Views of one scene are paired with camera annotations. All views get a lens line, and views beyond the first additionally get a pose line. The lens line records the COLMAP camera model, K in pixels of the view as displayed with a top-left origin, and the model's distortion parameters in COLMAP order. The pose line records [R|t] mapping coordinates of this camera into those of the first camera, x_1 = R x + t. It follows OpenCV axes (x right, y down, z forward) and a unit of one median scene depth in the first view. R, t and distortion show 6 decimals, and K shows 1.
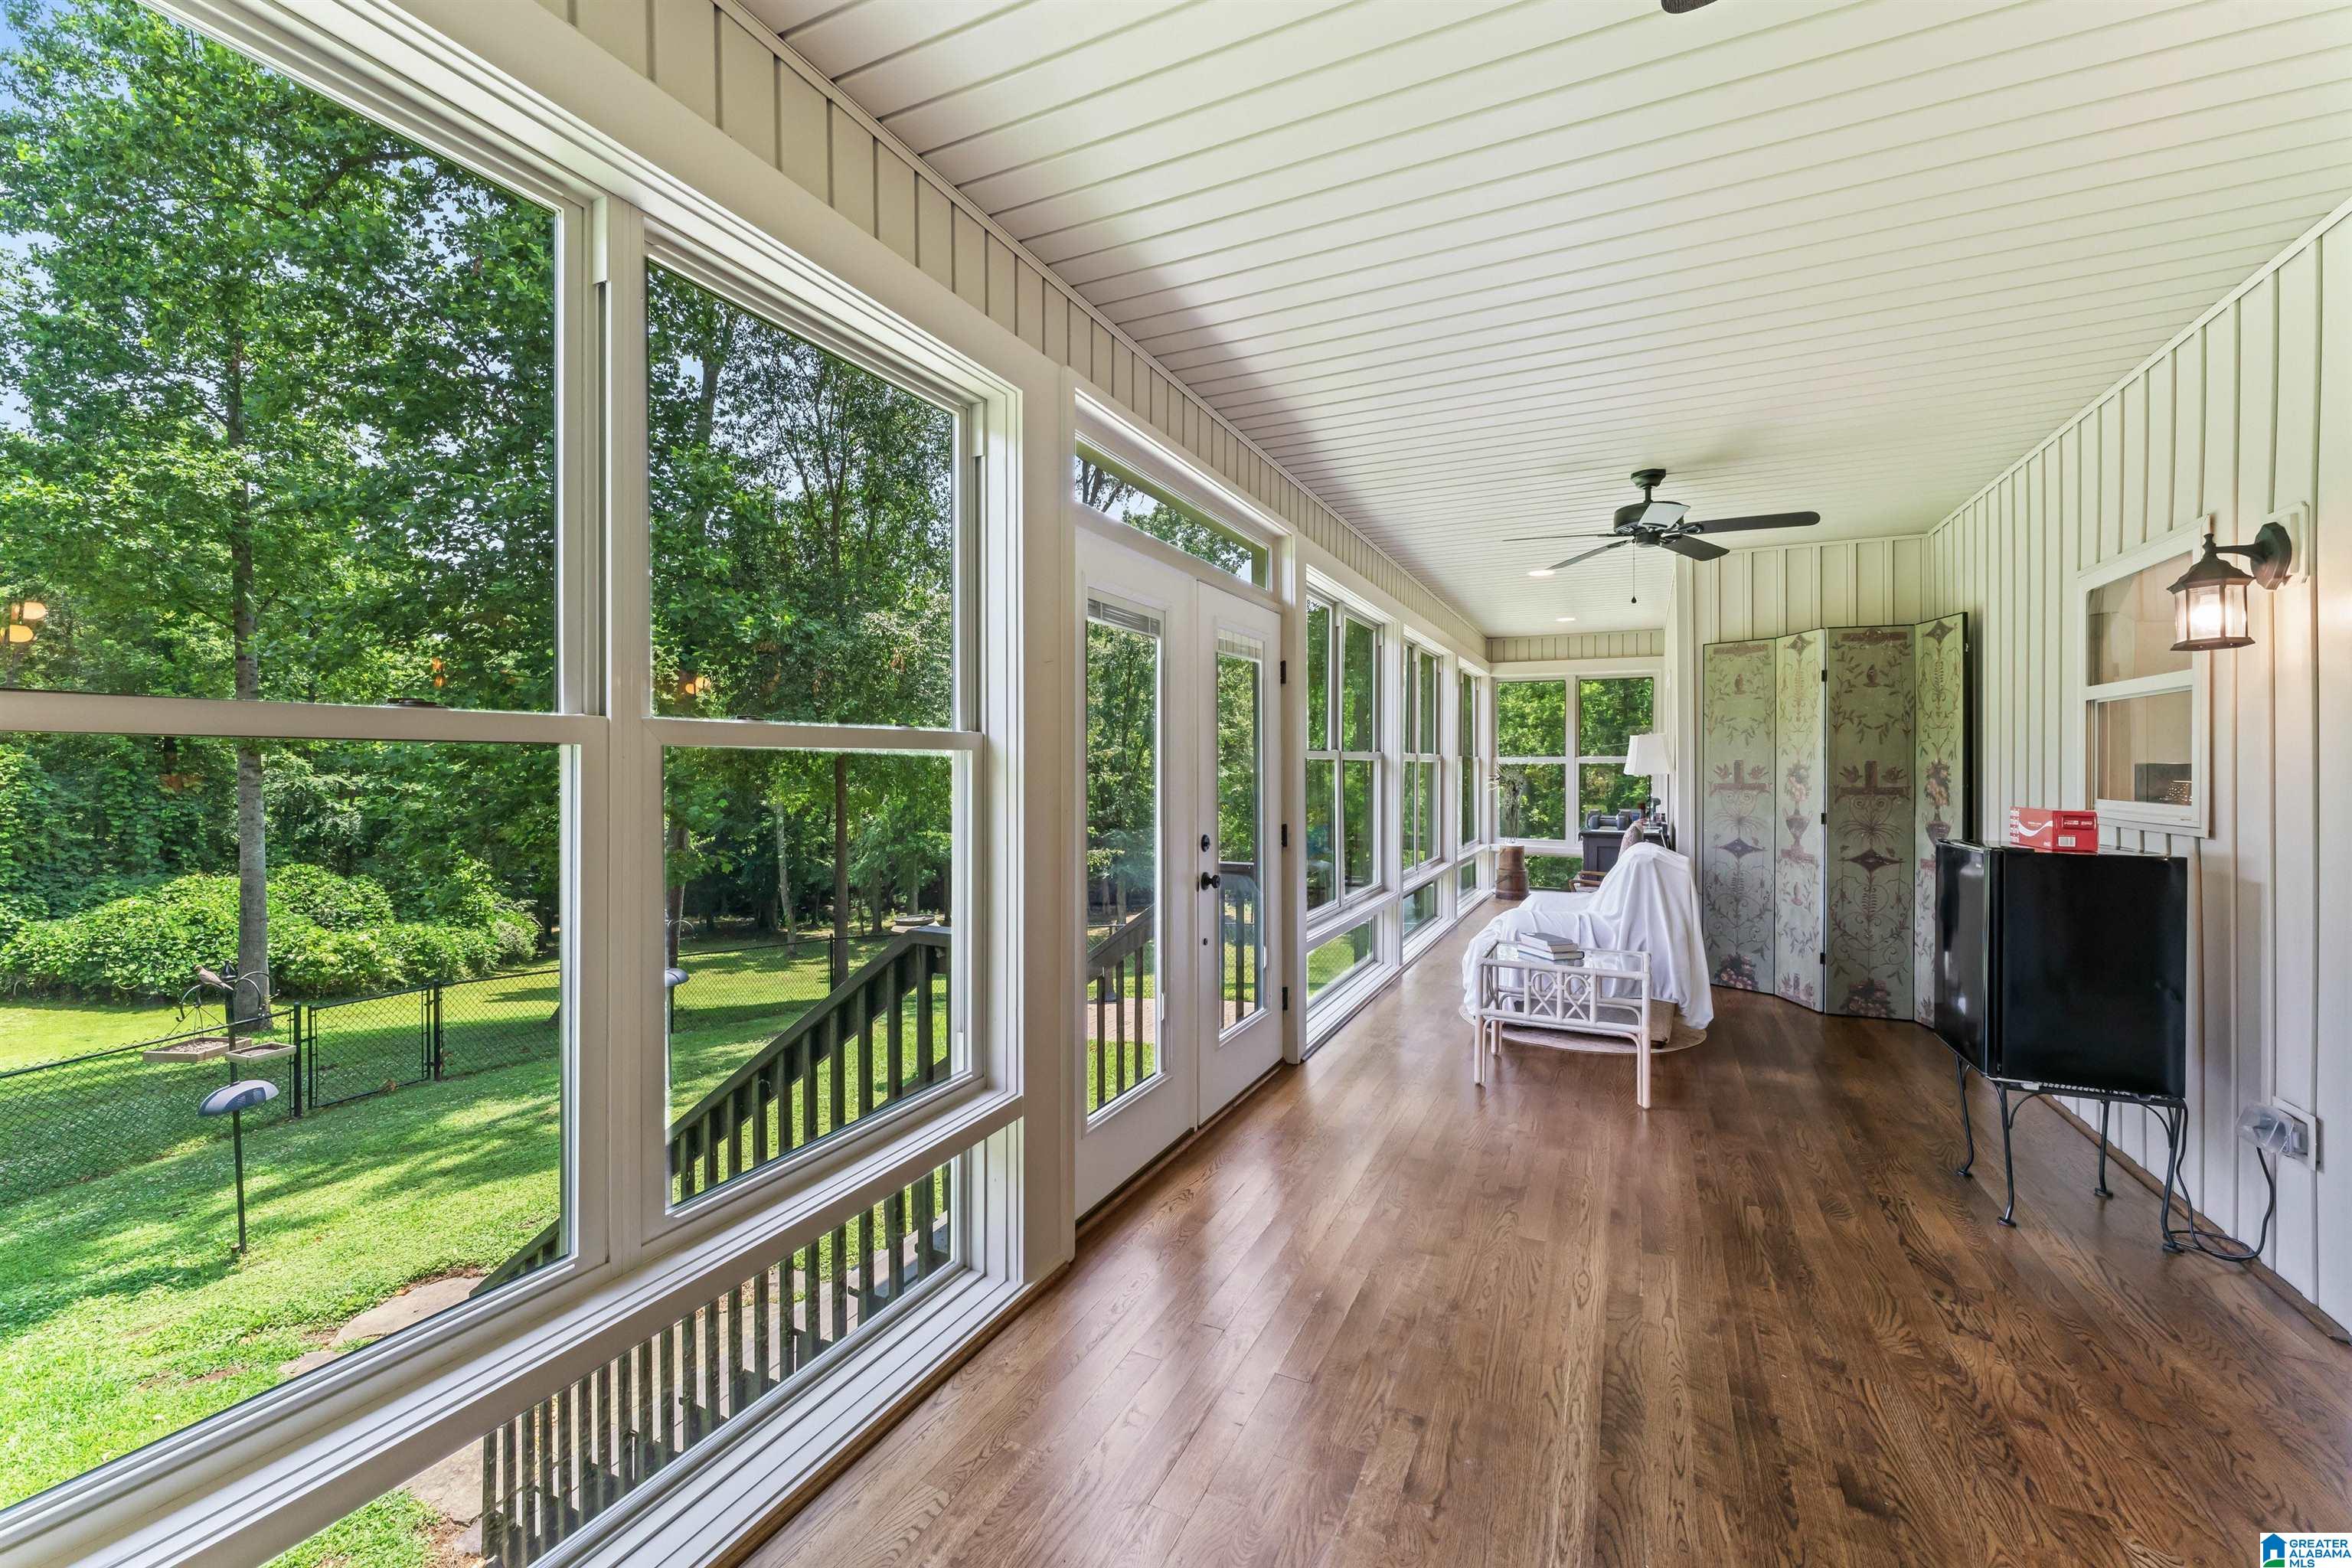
lens RADIAL K [[936.4, 0, 1182.6], [0, 936.4, 765.2], [0, 0, 1]] dist [-0.003370, -0.000544]
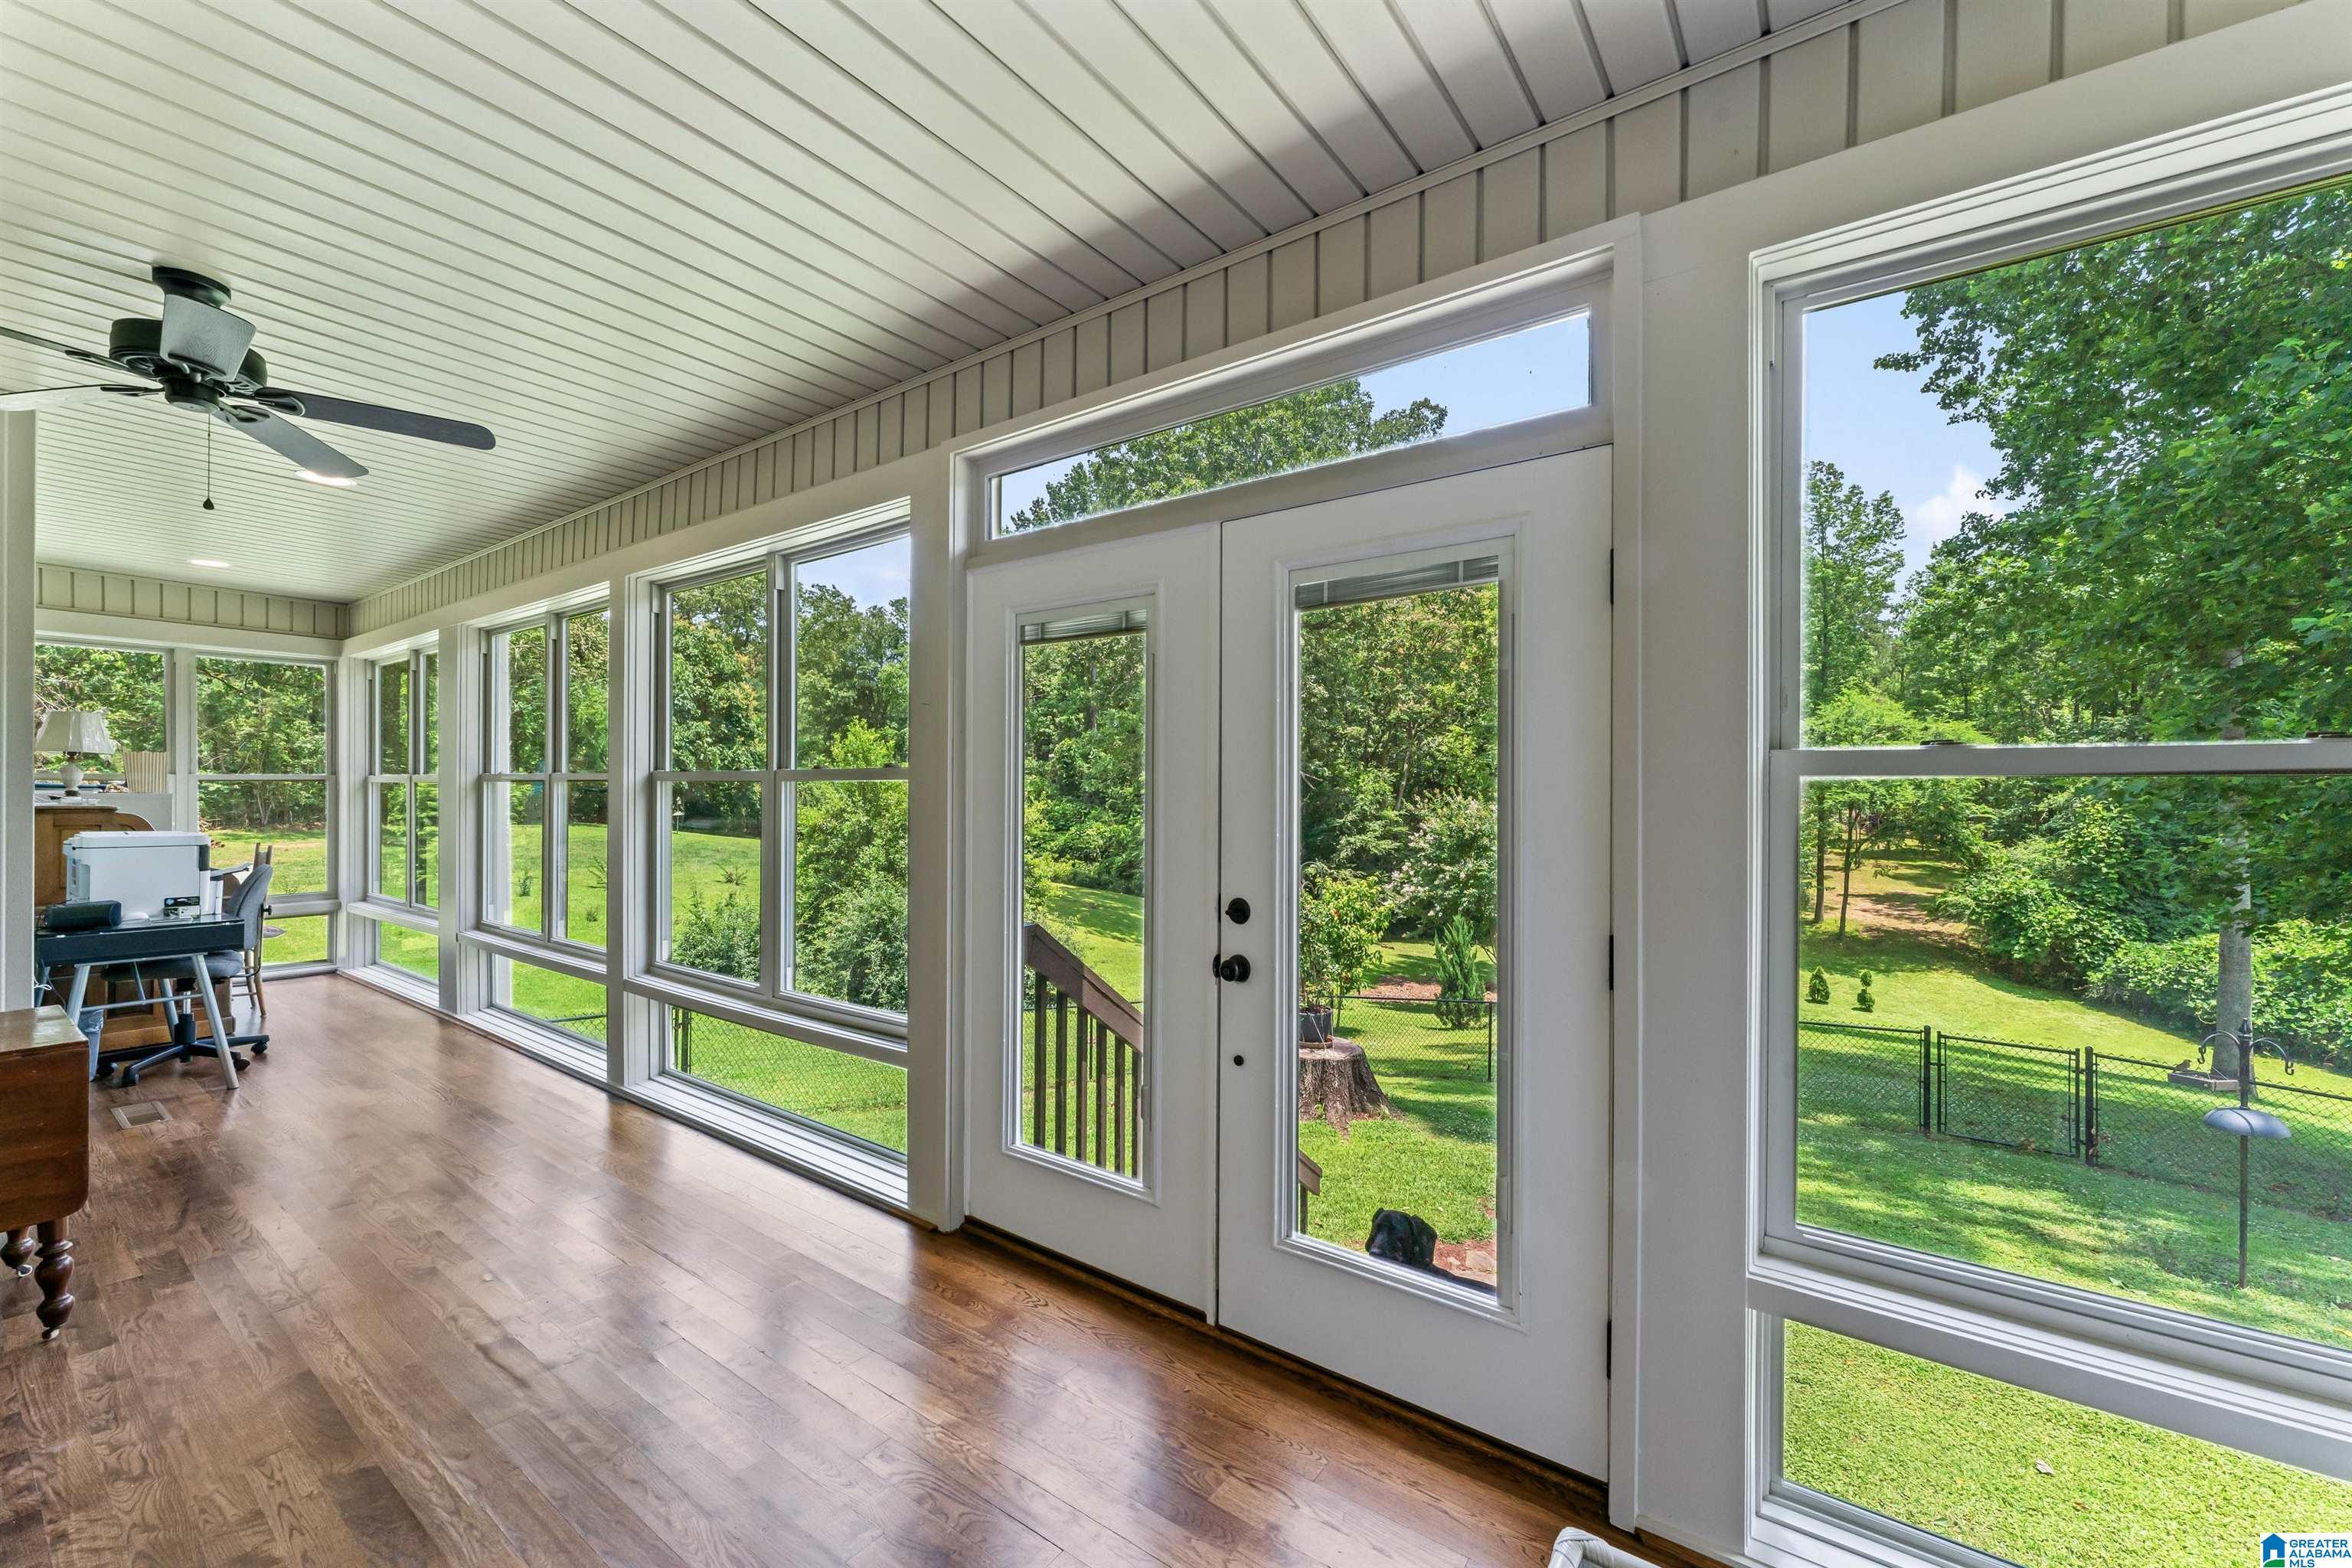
lens RADIAL K [[936.4, 0, 1178.6], [0, 936.4, 792.5], [0, 0, 1]] dist [-0.003370, -0.000544]
pose [[-0.185002, 0.001682, -0.982737, 0.058192], [-0.011075, 0.999931, 0.003797, 0.000195], [0.982676, 0.011586, -0.184971, 0.093297]]
